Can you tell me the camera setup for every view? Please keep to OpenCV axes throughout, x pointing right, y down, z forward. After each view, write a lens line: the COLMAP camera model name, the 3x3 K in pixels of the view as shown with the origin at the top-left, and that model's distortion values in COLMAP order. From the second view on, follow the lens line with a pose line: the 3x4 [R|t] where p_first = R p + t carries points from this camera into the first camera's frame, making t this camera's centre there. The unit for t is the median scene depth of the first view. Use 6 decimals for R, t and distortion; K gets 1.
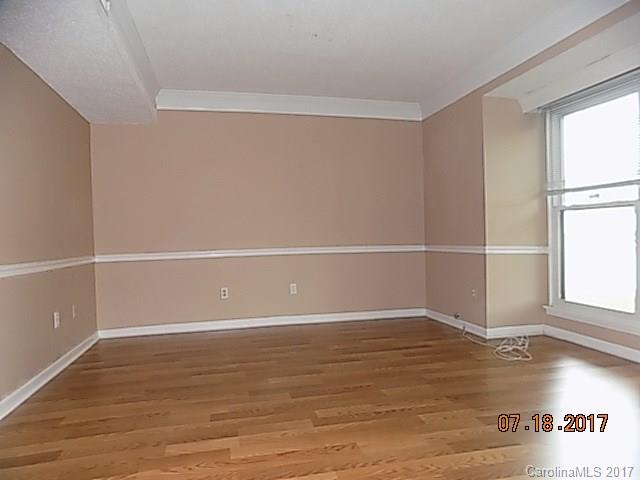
lens RADIAL K [[431.5, 0, 320.0], [0, 431.5, 240.0], [0, 0, 1]] dist [-0.085450, 0.079051]
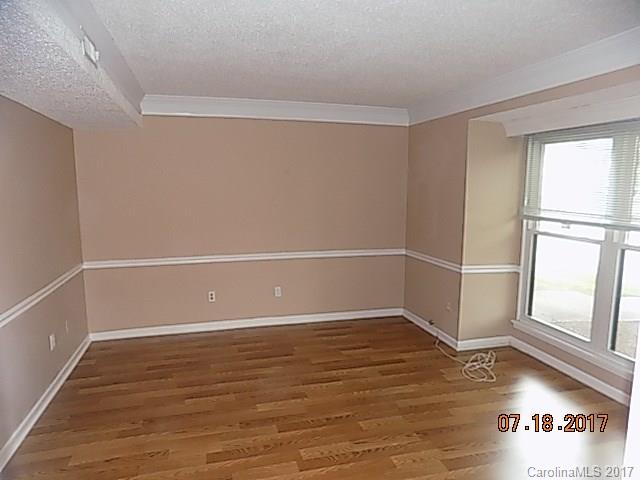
lens RADIAL K [[431.5, 0, 320.0], [0, 431.5, 240.0], [0, 0, 1]] dist [-0.085450, 0.079051]
pose [[0.998740, 0.021179, 0.045496, -0.013216], [-0.026452, 0.992588, 0.118616, -0.173863], [-0.042647, -0.119670, 0.991897, -0.029244]]
